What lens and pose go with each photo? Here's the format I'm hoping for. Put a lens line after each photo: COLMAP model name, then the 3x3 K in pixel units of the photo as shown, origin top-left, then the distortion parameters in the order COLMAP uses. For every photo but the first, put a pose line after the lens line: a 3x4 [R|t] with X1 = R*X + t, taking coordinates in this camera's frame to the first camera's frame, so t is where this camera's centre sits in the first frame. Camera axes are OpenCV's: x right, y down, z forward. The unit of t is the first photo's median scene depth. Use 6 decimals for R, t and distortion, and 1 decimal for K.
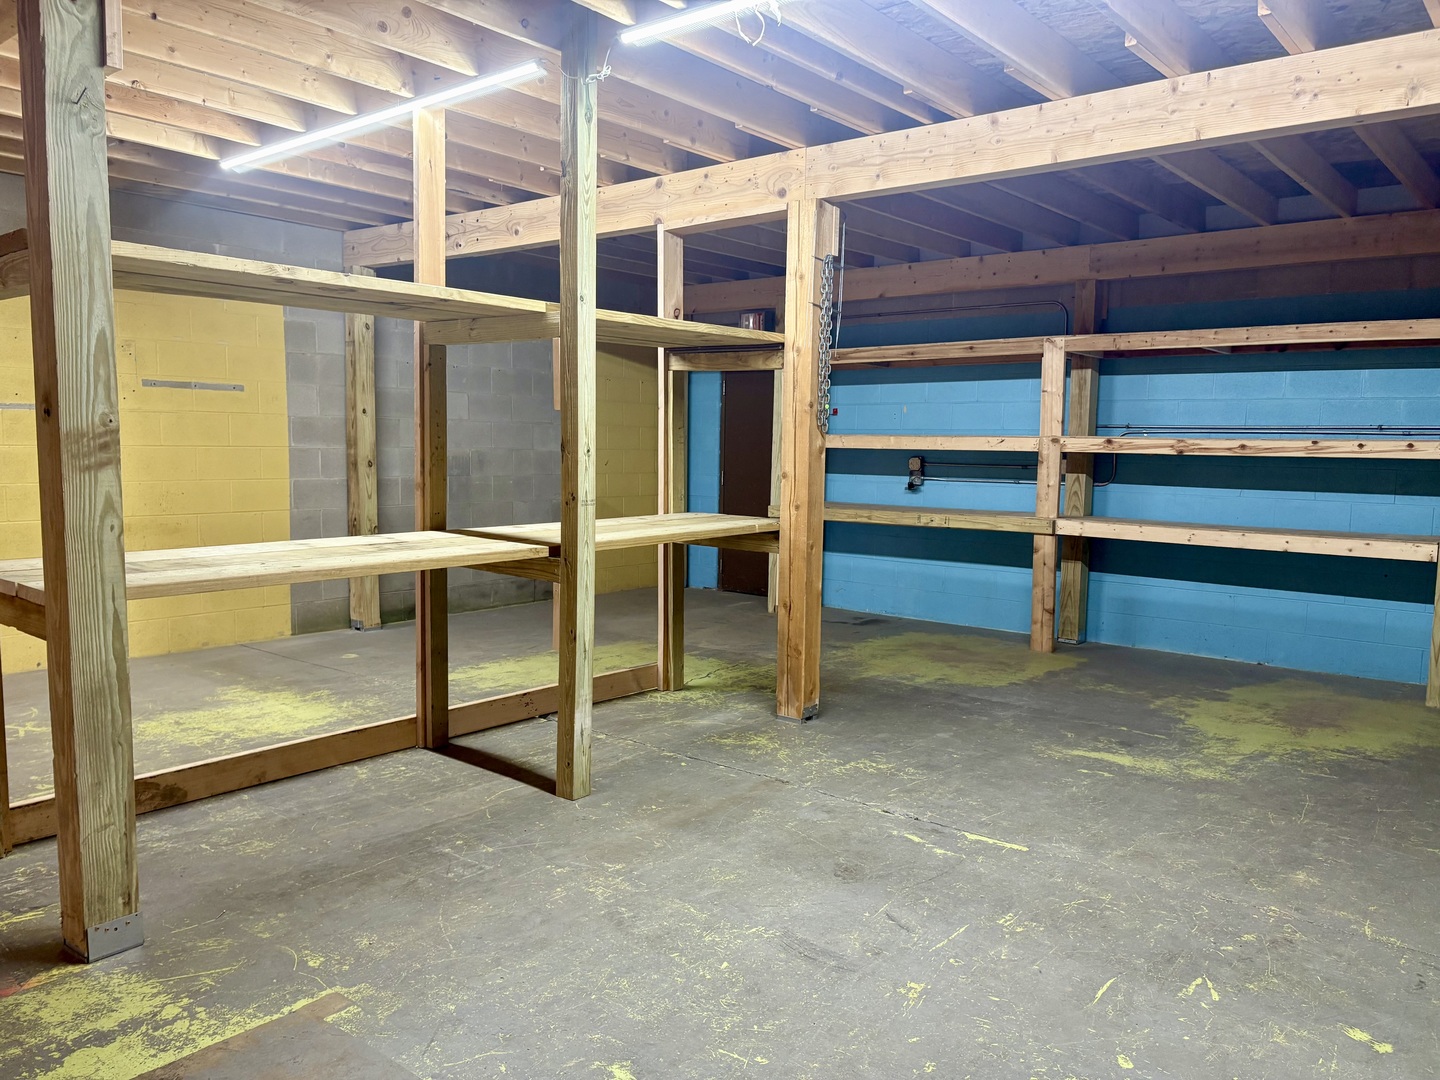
lens RADIAL K [[1081.9, 0, 720.8], [0, 1081.9, 534.8], [0, 0, 1]] dist [0.068324, -0.081946]
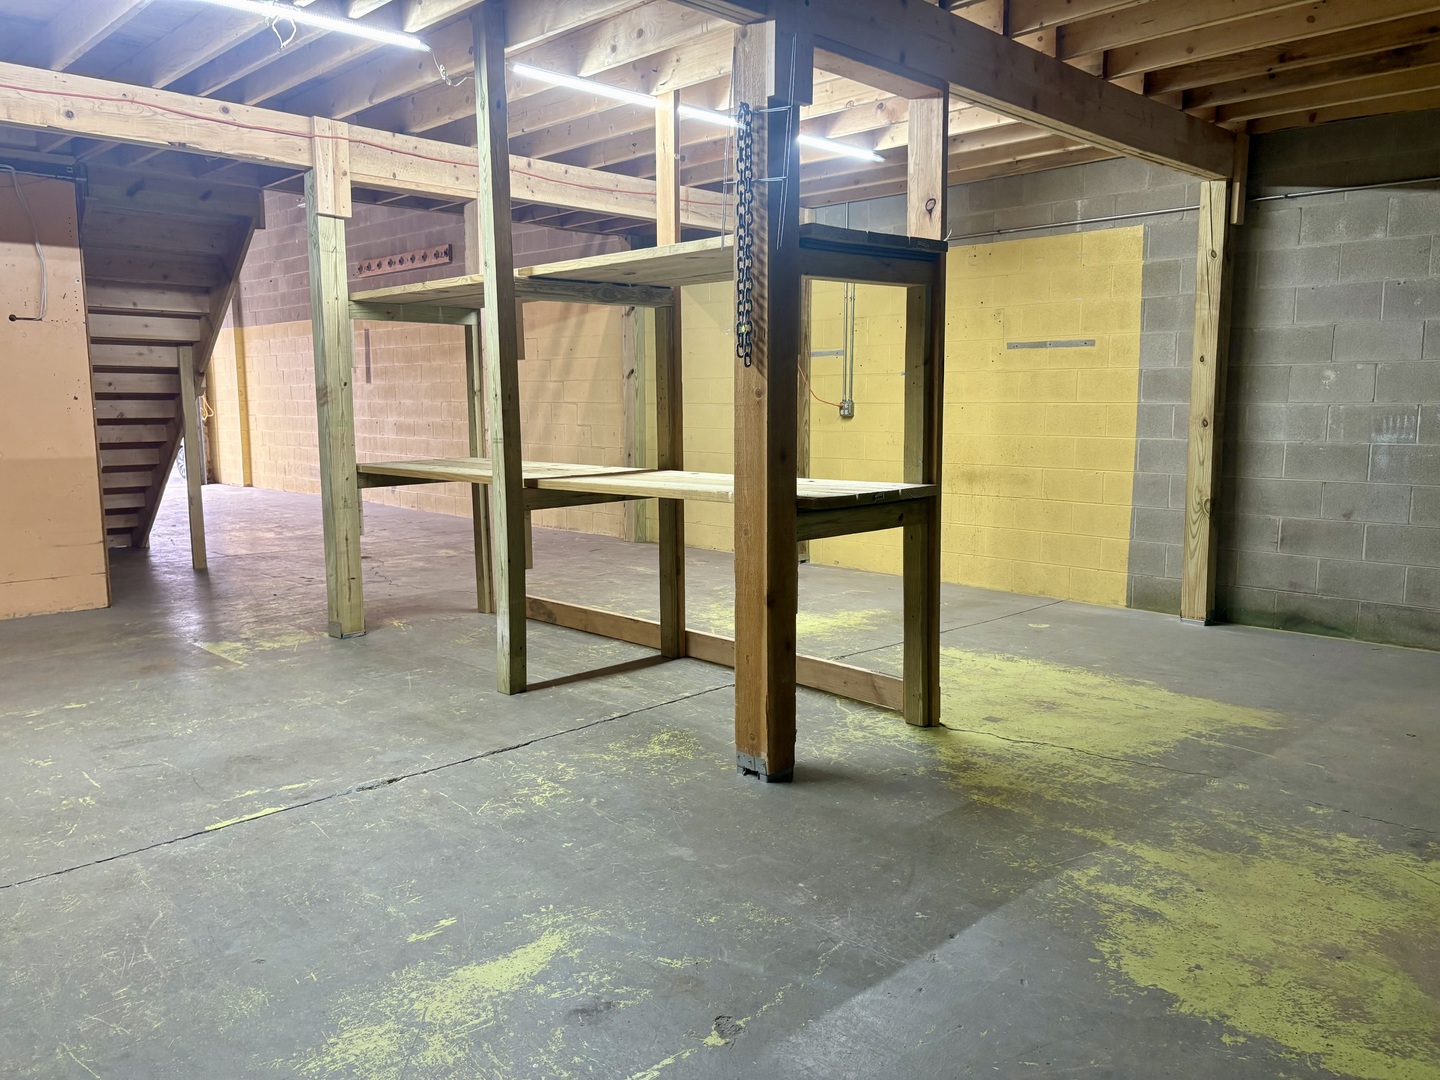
lens RADIAL K [[1086.5, 0, 722.3], [0, 1086.5, 538.5], [0, 0, 1]] dist [0.040622, -0.033399]
pose [[-0.099231, 0.112437, -0.988692, 0.826691], [-0.086919, 0.988818, 0.121175, -0.072180], [0.991261, 0.097961, -0.088349, 1.101308]]
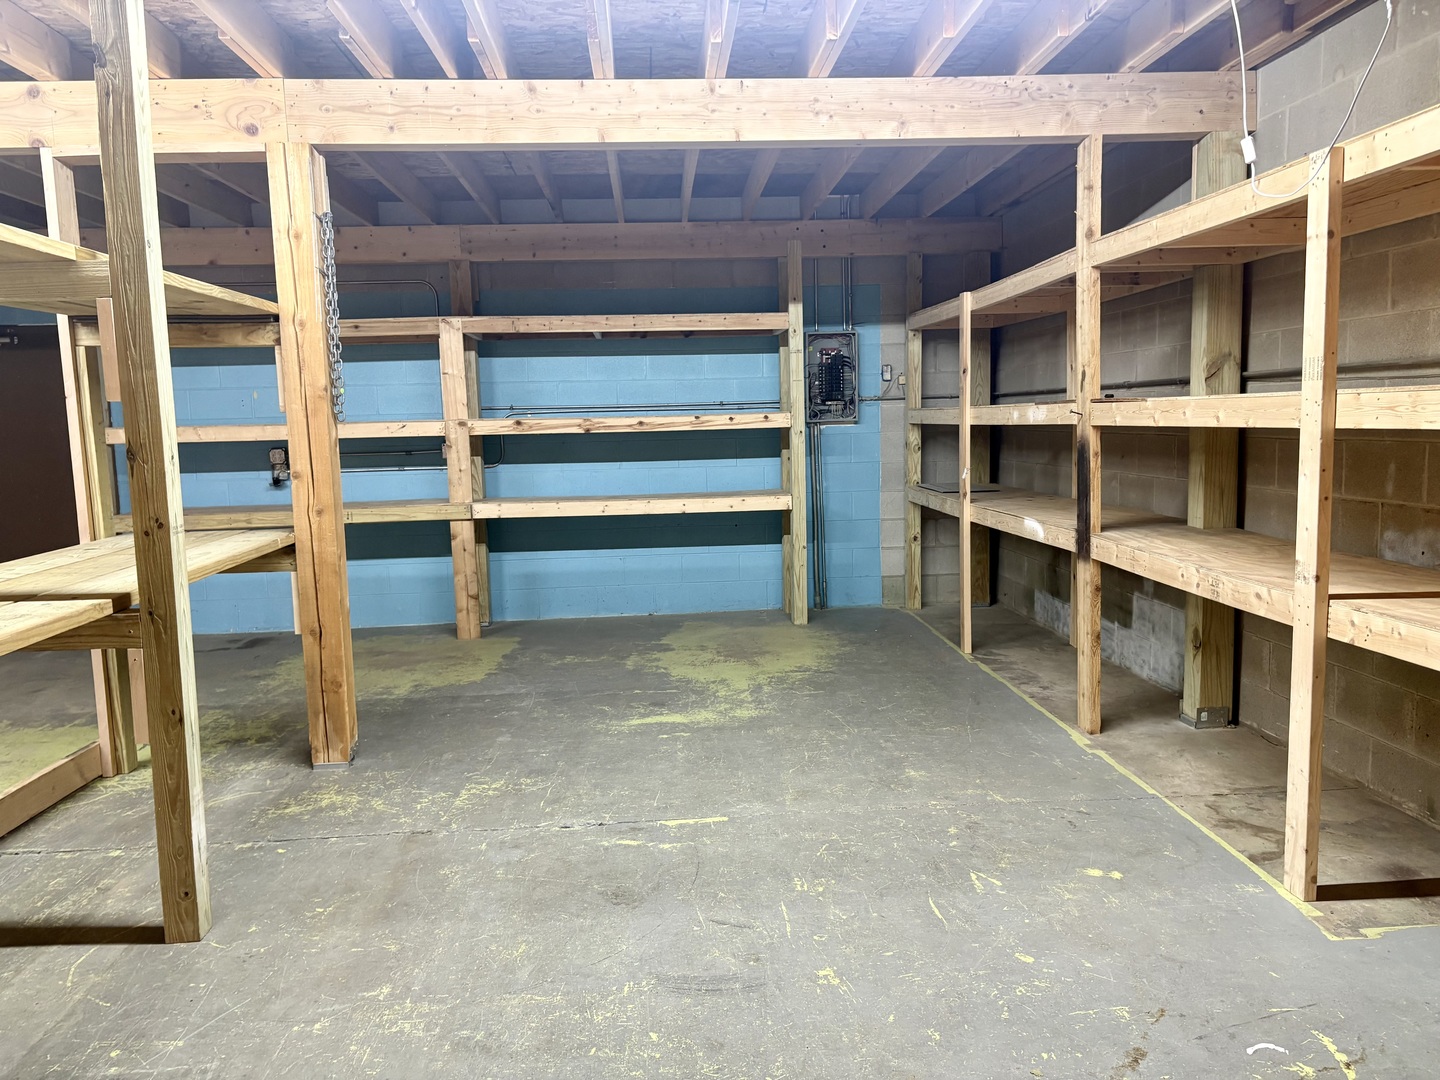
lens RADIAL K [[1081.9, 0, 720.8], [0, 1081.9, 534.8], [0, 0, 1]] dist [0.068324, -0.081946]
pose [[0.728212, -0.110333, 0.676413, -0.288025], [0.099903, 0.993503, 0.054501, -0.025129], [-0.678032, 0.027888, 0.734504, 0.180842]]
